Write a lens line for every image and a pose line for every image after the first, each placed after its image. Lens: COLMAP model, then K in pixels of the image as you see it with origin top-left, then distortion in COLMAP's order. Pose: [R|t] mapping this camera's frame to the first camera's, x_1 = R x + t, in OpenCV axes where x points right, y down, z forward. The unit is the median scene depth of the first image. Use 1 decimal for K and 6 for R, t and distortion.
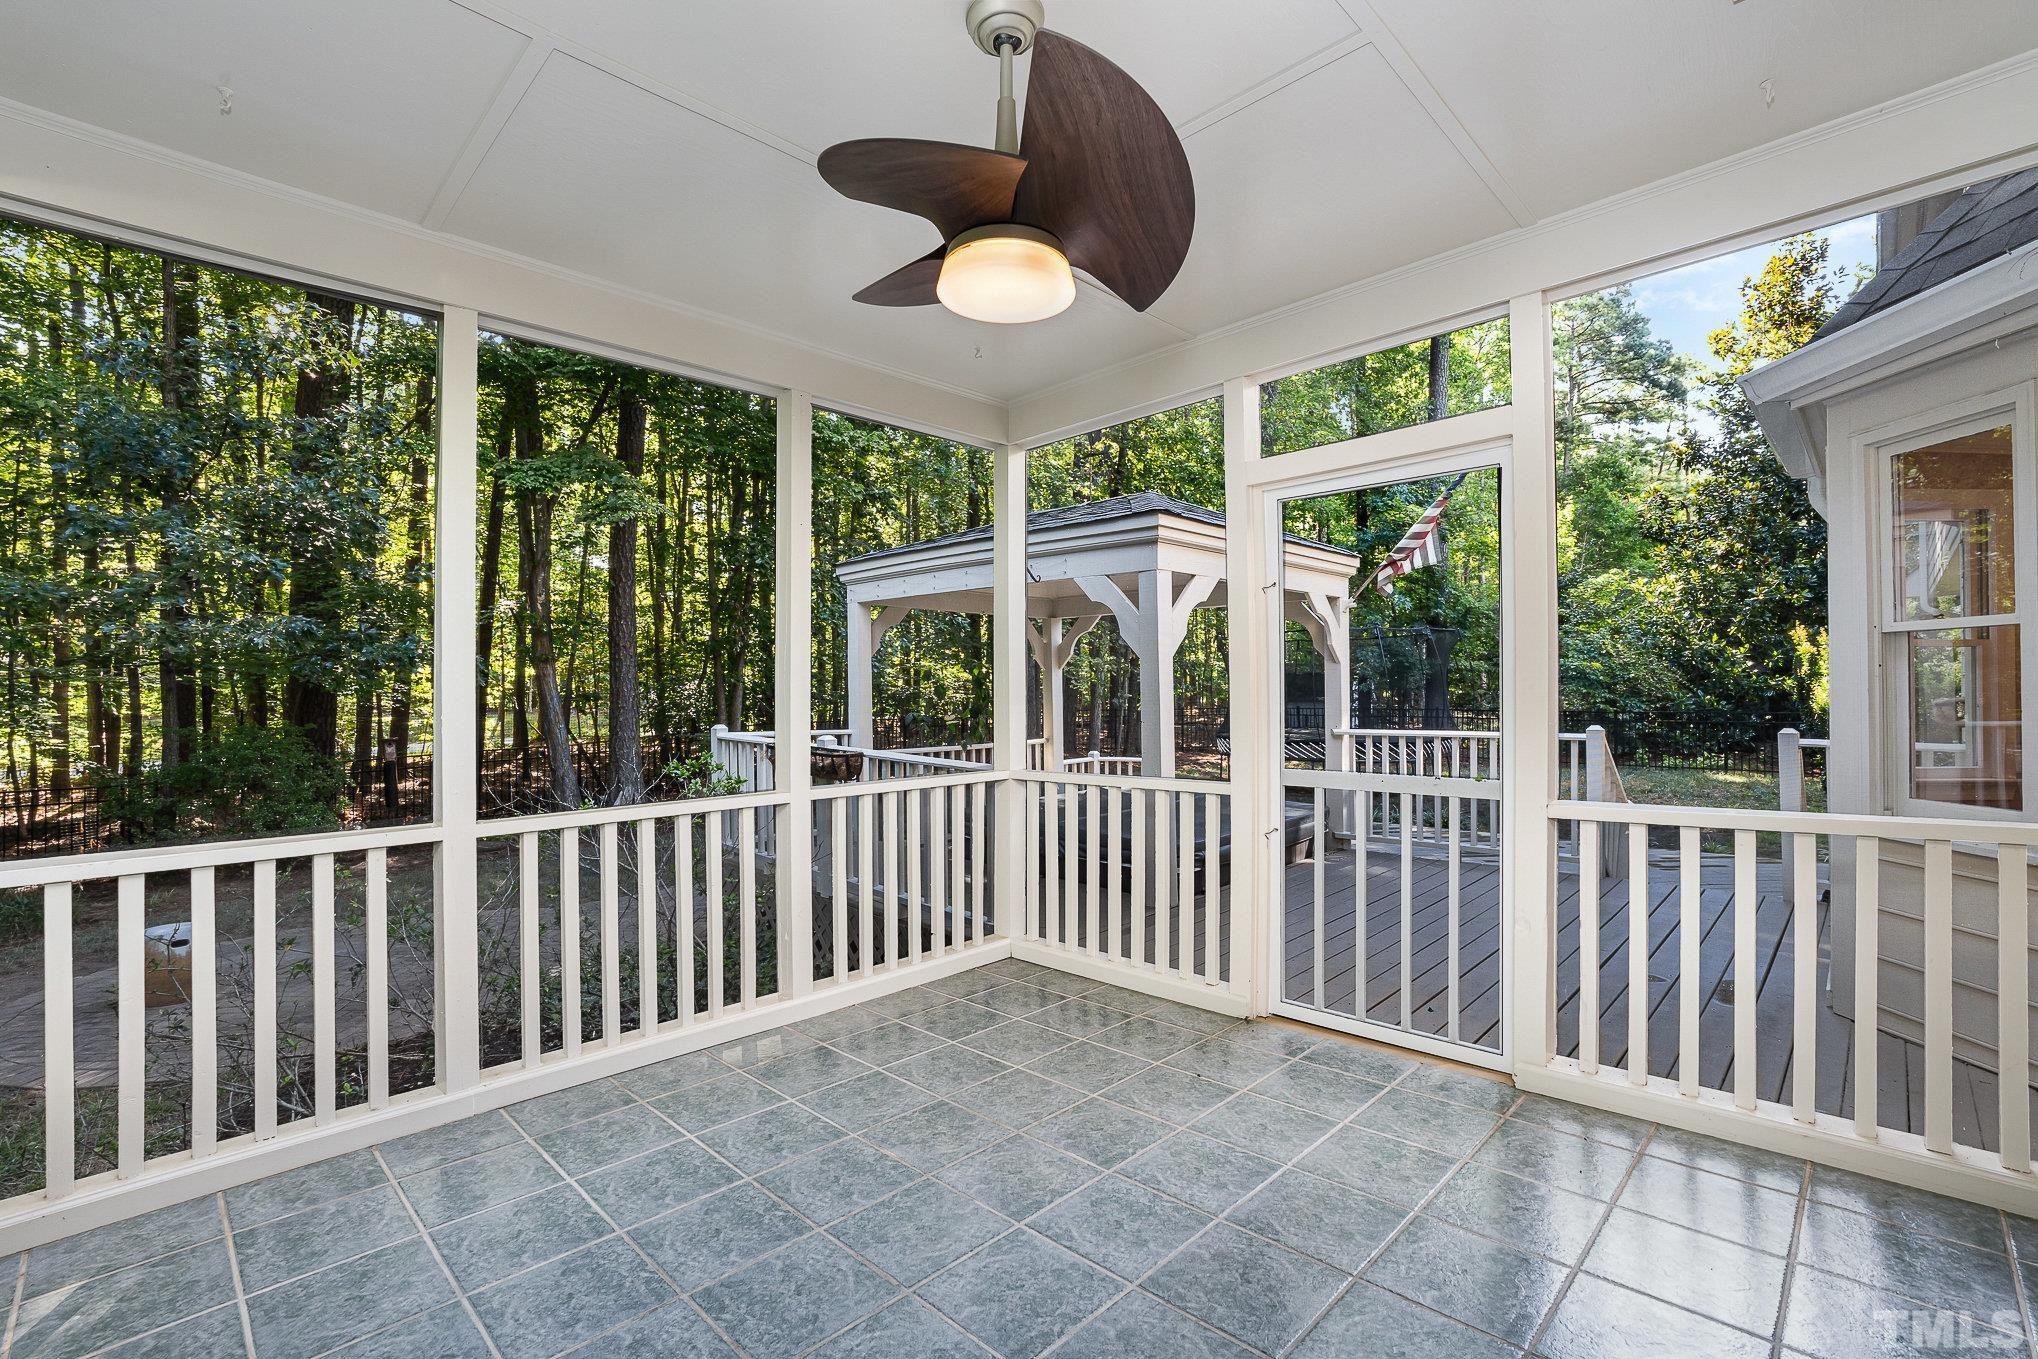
lens RADIAL K [[911.4, 0, 1016.2], [0, 911.4, 688.0], [0, 0, 1]] dist [-0.049088, 0.017695]
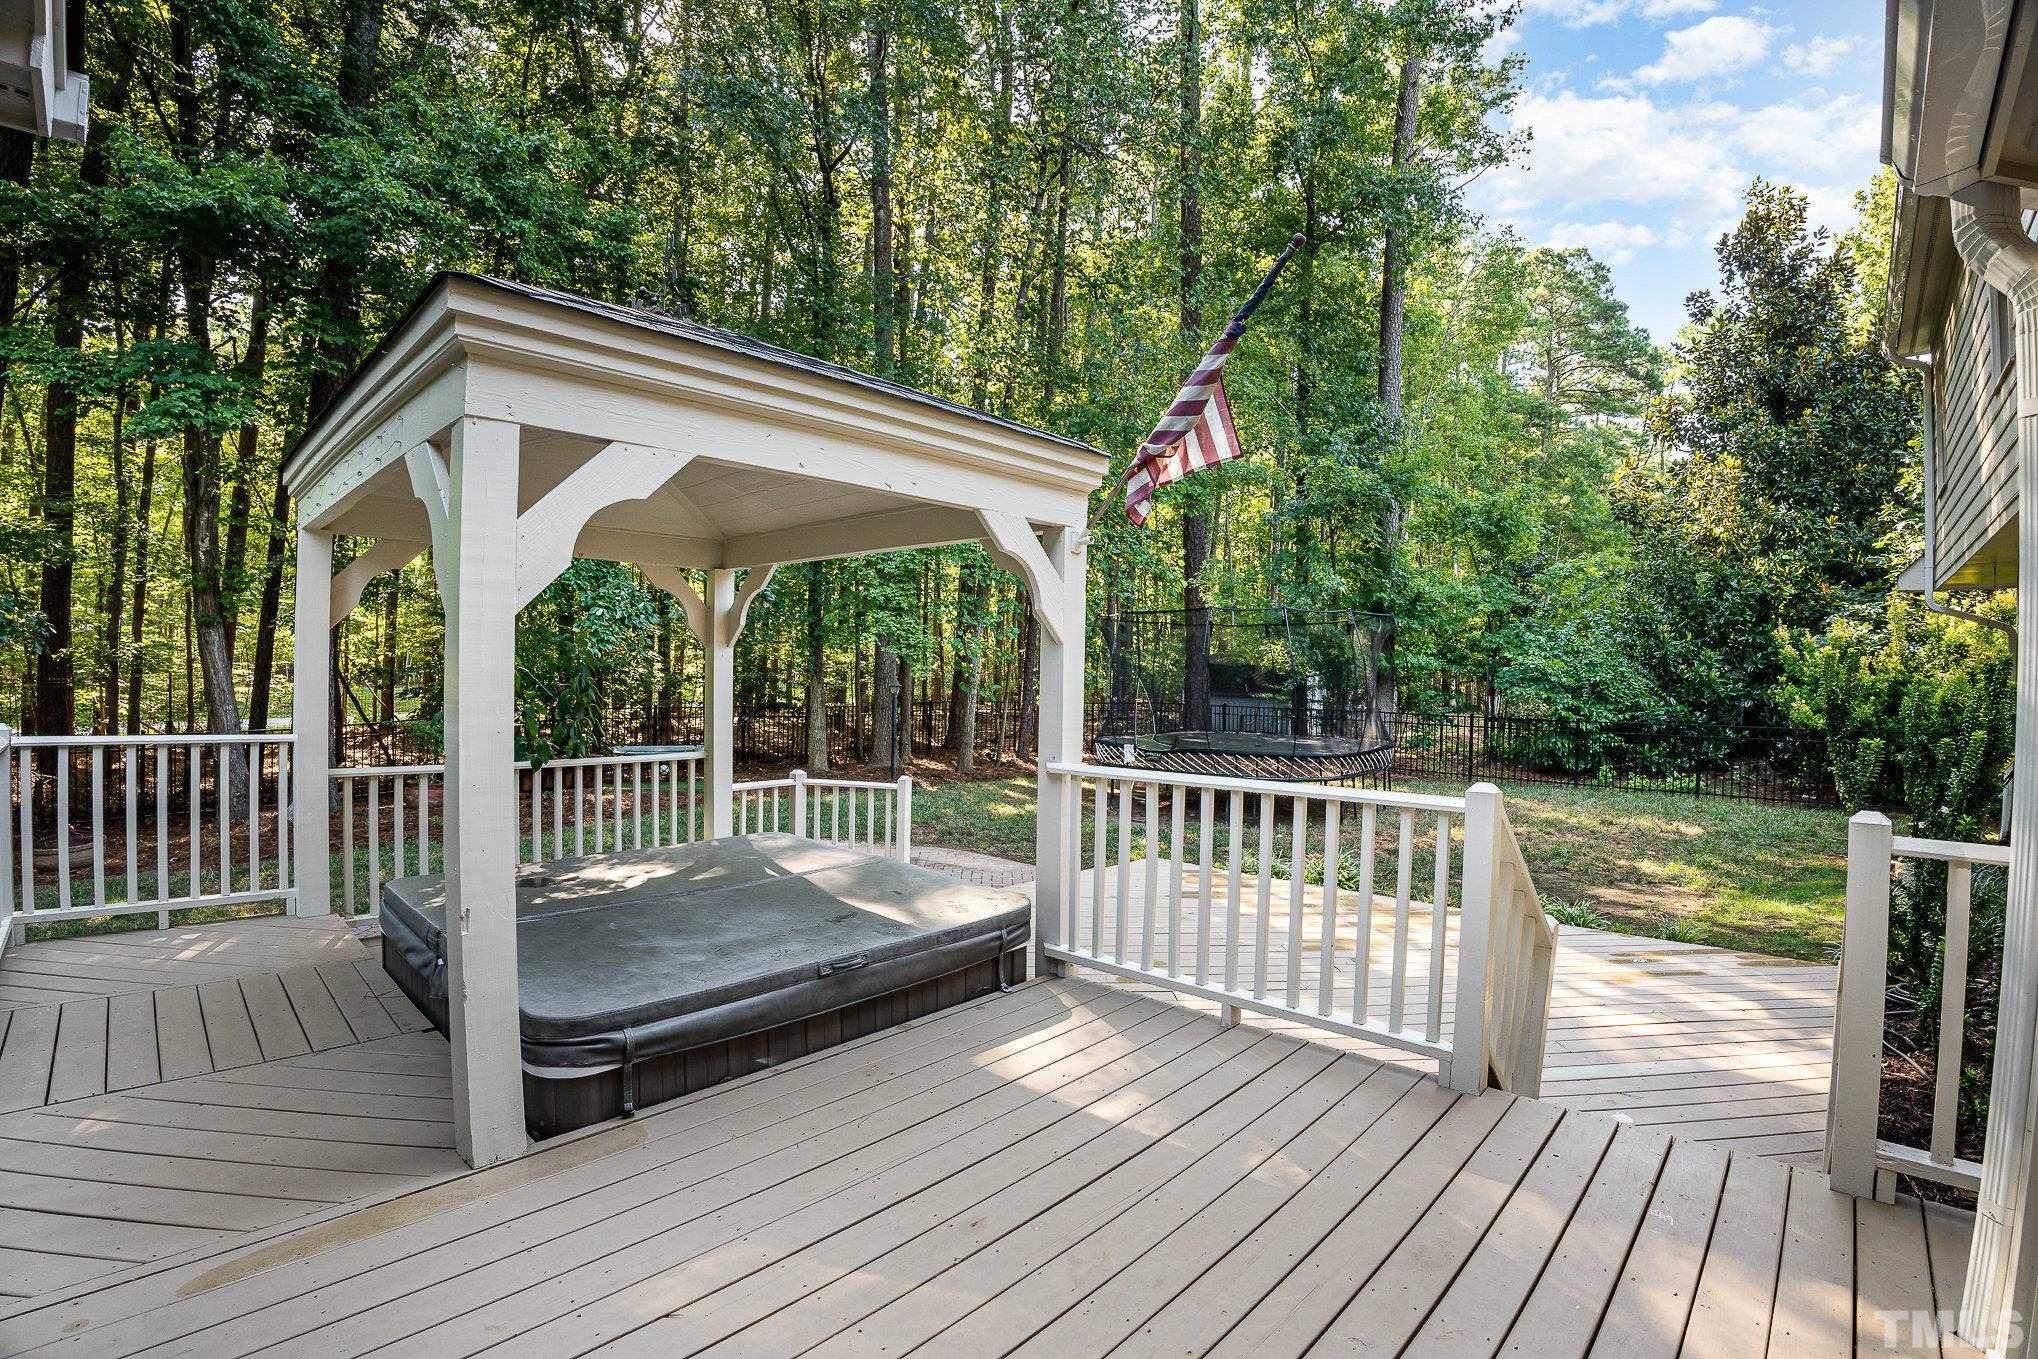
lens RADIAL K [[915.7, 0, 1027.7], [0, 915.7, 691.8], [0, 0, 1]] dist [-0.078111, 0.000384]
pose [[0.999299, 0.026595, 0.026338, 0.124166], [-0.027155, 0.999408, 0.021136, -0.004411], [-0.025761, -0.021836, 0.999430, 0.171123]]
